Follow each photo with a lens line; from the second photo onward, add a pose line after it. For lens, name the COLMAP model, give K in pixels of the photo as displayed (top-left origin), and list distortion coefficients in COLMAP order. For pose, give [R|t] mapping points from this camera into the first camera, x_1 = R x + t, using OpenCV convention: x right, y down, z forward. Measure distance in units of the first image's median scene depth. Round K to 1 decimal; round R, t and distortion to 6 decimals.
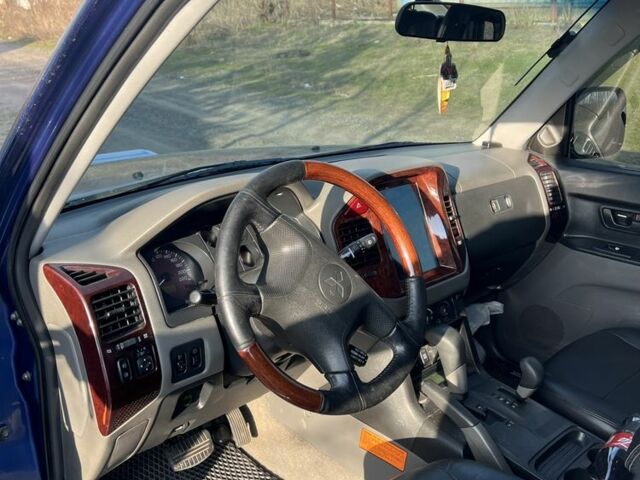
lens RADIAL K [[629.8, 0, 322.1], [0, 629.8, 237.4], [0, 0, 1]] dist [0.029521, 0.000000]
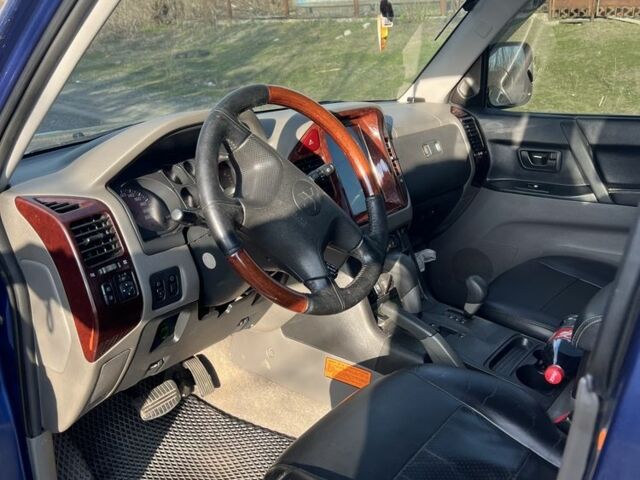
lens RADIAL K [[629.8, 0, 316.6], [0, 629.8, 242.7], [0, 0, 1]] dist [0.029521, 0.000000]
pose [[0.988259, -0.073060, 0.134186, -0.076821], [0.072779, 0.997323, 0.007007, 0.099456], [-0.134339, 0.002841, 0.990931, -0.037032]]
